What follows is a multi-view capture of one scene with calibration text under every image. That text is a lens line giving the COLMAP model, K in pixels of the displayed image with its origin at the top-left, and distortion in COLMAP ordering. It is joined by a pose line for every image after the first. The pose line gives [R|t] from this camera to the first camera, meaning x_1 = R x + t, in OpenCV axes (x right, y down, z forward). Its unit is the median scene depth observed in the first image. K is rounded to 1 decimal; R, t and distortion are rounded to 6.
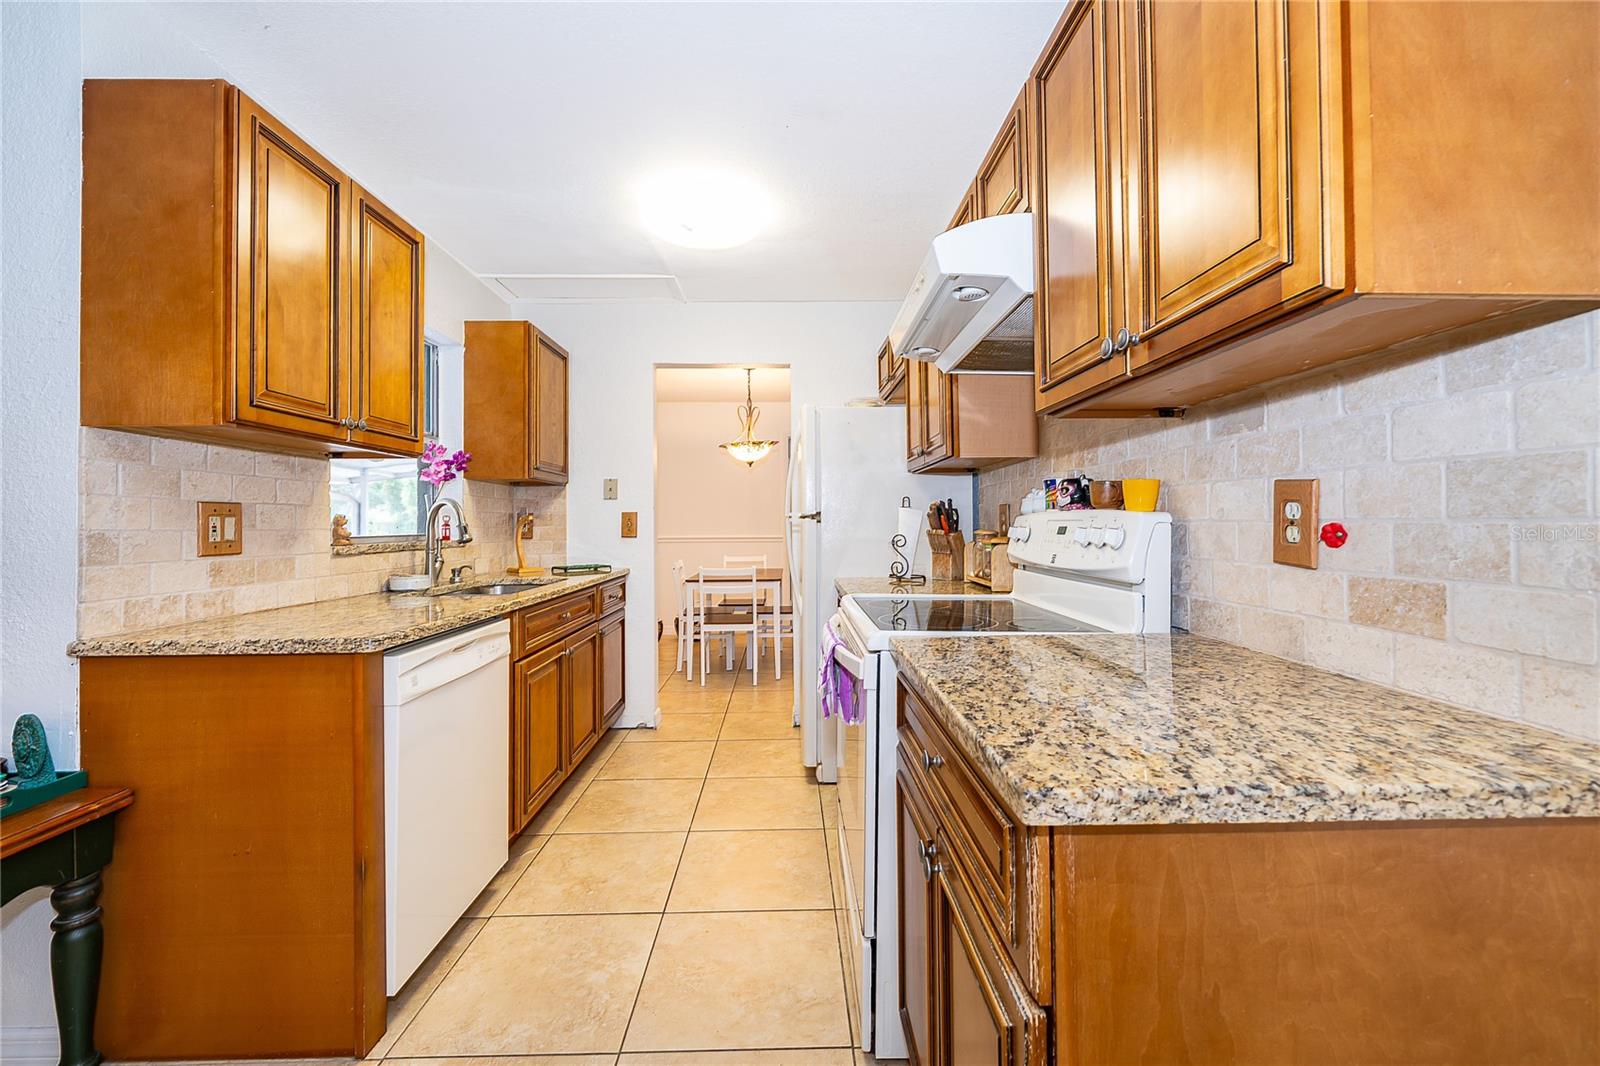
lens RADIAL K [[630.6, 0, 799.0], [0, 630.6, 518.5], [0, 0, 1]] dist [-0.004451, 0.000210]
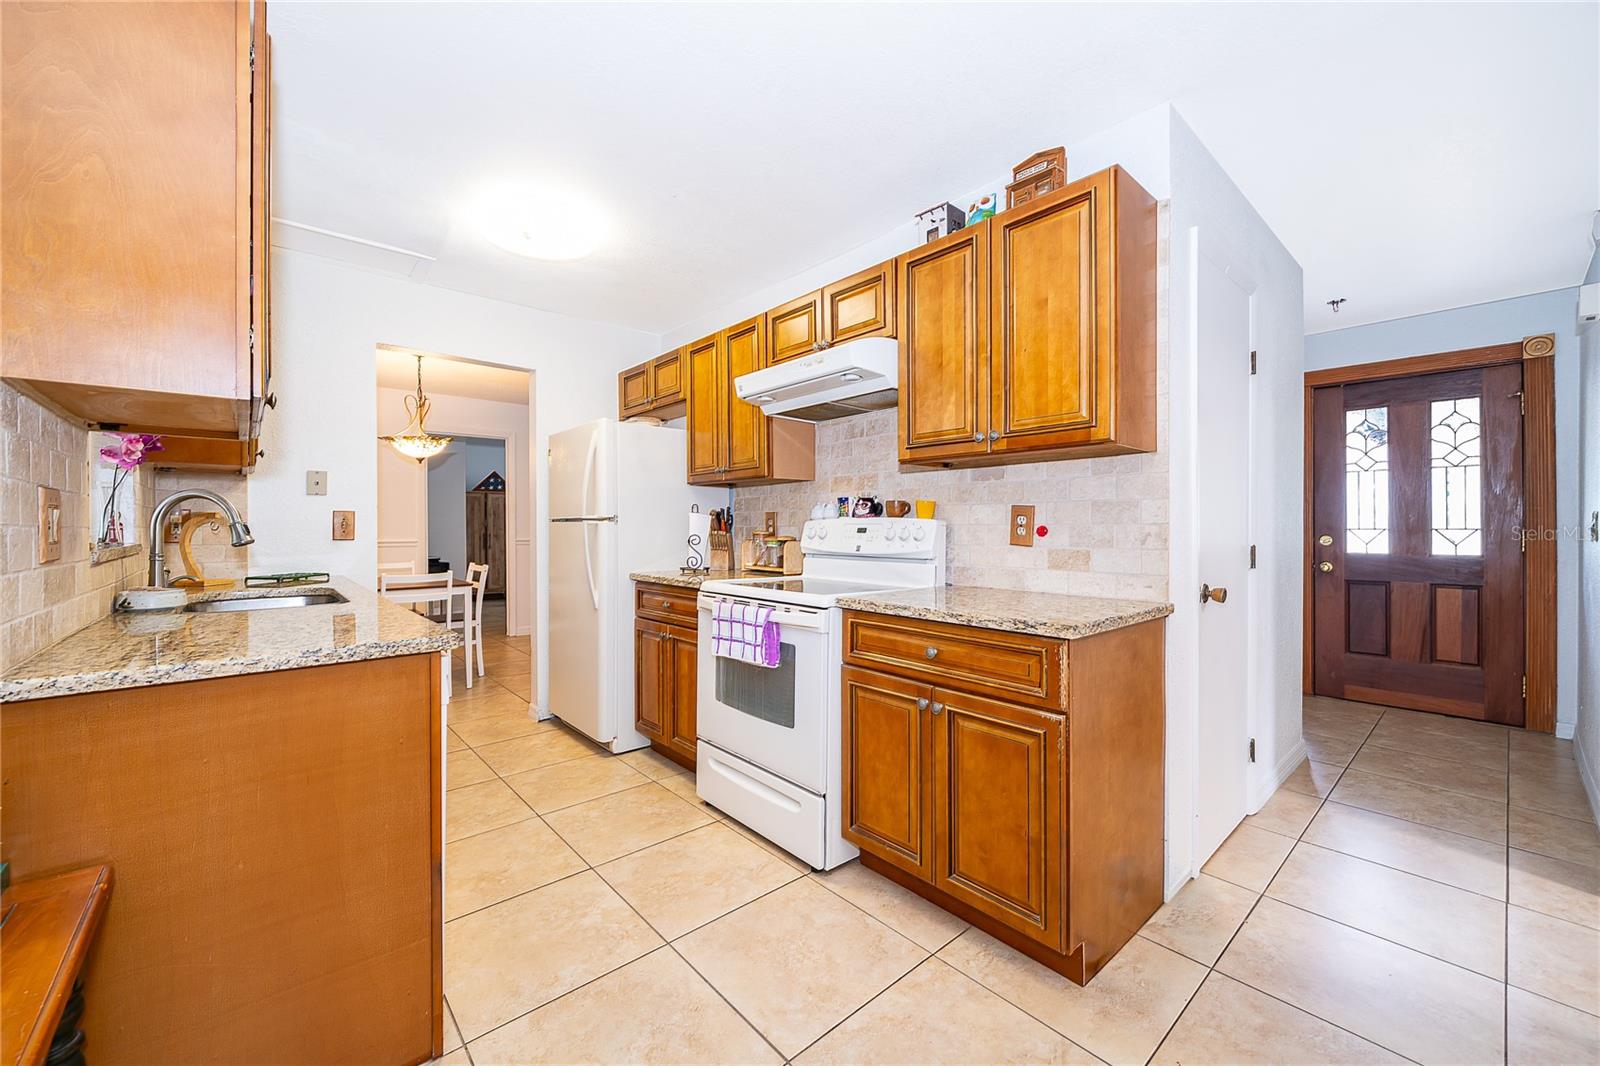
lens RADIAL K [[630.6, 0, 771.4], [0, 630.6, 534.4], [0, 0, 1]] dist [-0.004451, 0.000210]
pose [[0.775333, -0.001123, 0.631552, -0.866822], [-0.009836, 0.999856, 0.013854, 0.010815], [-0.631476, -0.016953, 0.775210, -0.088610]]
